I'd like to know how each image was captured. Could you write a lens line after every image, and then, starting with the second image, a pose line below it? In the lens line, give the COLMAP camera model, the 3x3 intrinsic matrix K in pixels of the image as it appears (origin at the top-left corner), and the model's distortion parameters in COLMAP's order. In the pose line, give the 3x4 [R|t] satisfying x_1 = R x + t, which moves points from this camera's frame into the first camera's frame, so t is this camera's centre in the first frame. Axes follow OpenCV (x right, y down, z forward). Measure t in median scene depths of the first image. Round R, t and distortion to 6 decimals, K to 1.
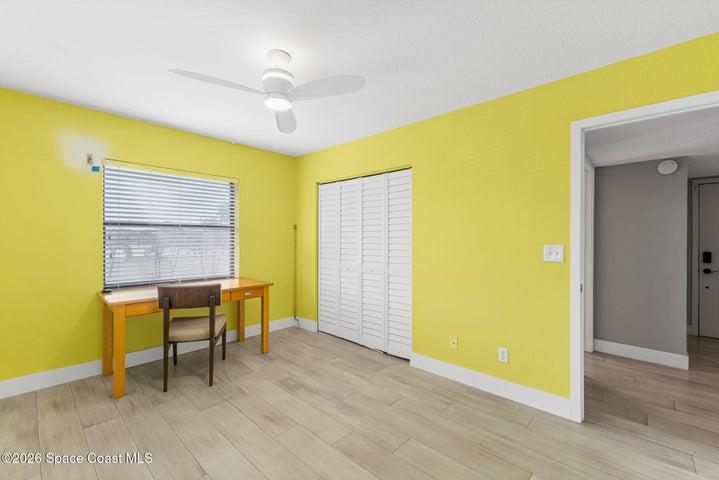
lens RADIAL K [[303.3, 0, 356.7], [0, 303.3, 238.7], [0, 0, 1]] dist [0.001532, -0.000097]
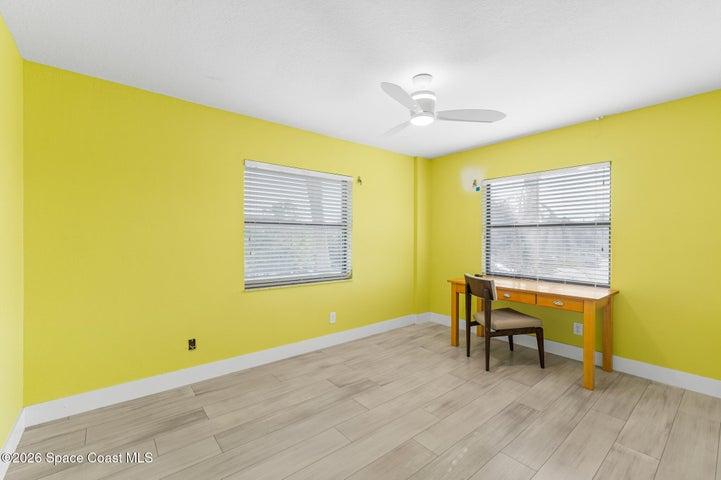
lens RADIAL K [[304.1, 0, 357.7], [0, 304.1, 238.7], [0, 0, 1]] dist [0.001532, -0.000097]
pose [[-0.133412, 0.001706, -0.991059, 0.662285], [-0.007261, 0.999970, 0.002699, 0.004863], [0.991034, 0.007556, -0.133396, 0.660961]]
